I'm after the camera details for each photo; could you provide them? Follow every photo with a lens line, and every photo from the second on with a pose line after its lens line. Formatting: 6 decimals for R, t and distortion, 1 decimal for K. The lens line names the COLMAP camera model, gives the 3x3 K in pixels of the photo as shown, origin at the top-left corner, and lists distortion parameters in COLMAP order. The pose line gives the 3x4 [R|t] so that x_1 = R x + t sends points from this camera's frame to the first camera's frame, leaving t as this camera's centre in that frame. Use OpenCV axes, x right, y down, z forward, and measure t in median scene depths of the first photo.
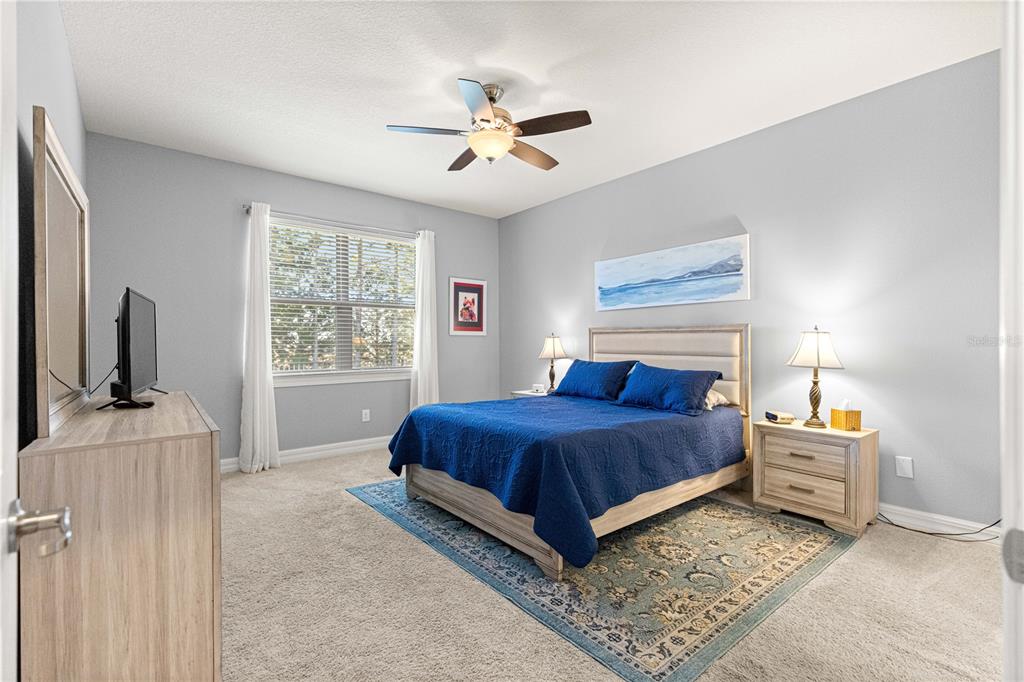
lens RADIAL K [[453.3, 0, 513.2], [0, 453.3, 343.5], [0, 0, 1]] dist [0.001565, 0.000152]
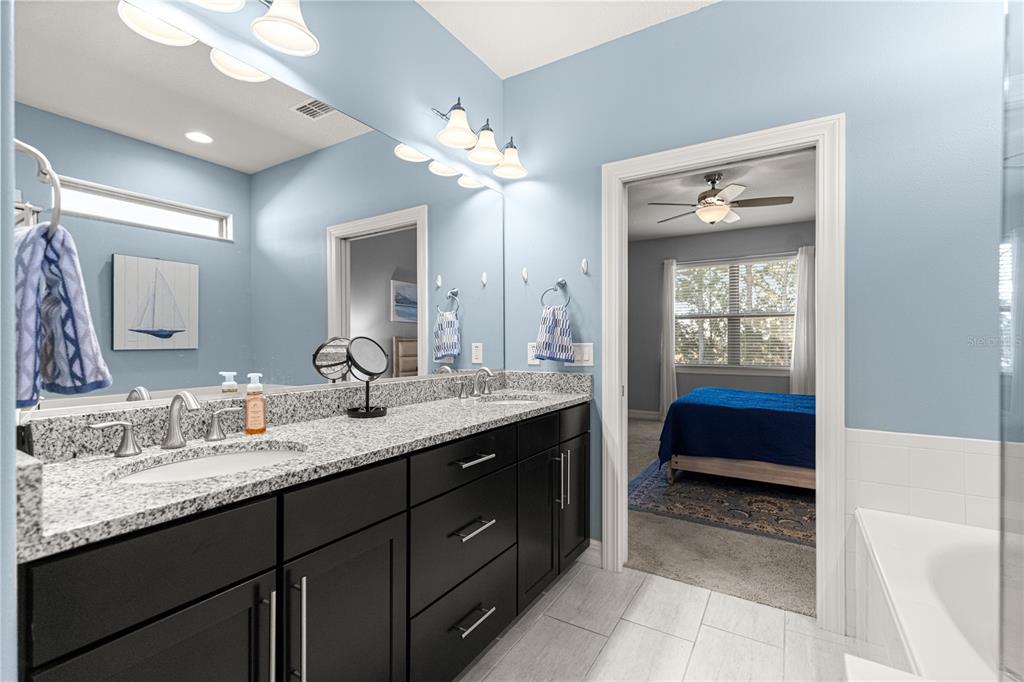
lens RADIAL K [[453.3, 0, 511.1], [0, 453.3, 343.2], [0, 0, 1]] dist [0.001565, 0.000152]
pose [[0.327957, -0.000729, -0.944693, 0.874720], [-0.001577, 0.999998, -0.001319, -0.007614], [0.944691, 0.001922, 0.327955, -0.083710]]
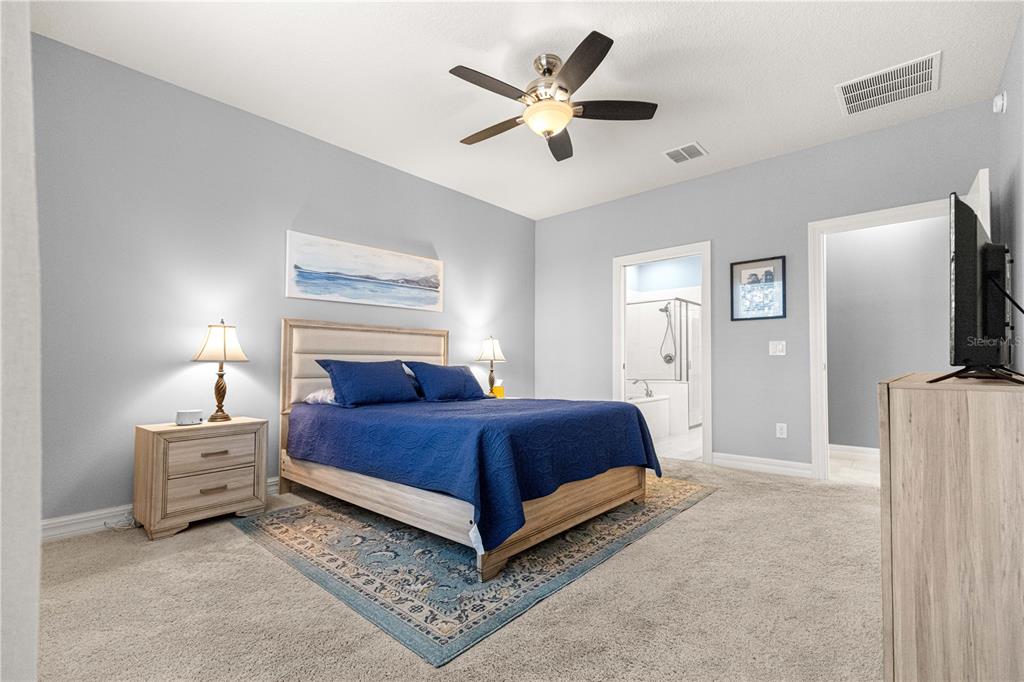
lens RADIAL K [[453.3, 0, 515.2], [0, 453.3, 343.9], [0, 0, 1]] dist [0.001565, 0.000152]
pose [[-0.148722, 0.002870, 0.988875, -0.803726], [-0.035741, 0.999327, -0.008276, -0.000330], [-0.988233, -0.036574, -0.148519, 0.967811]]
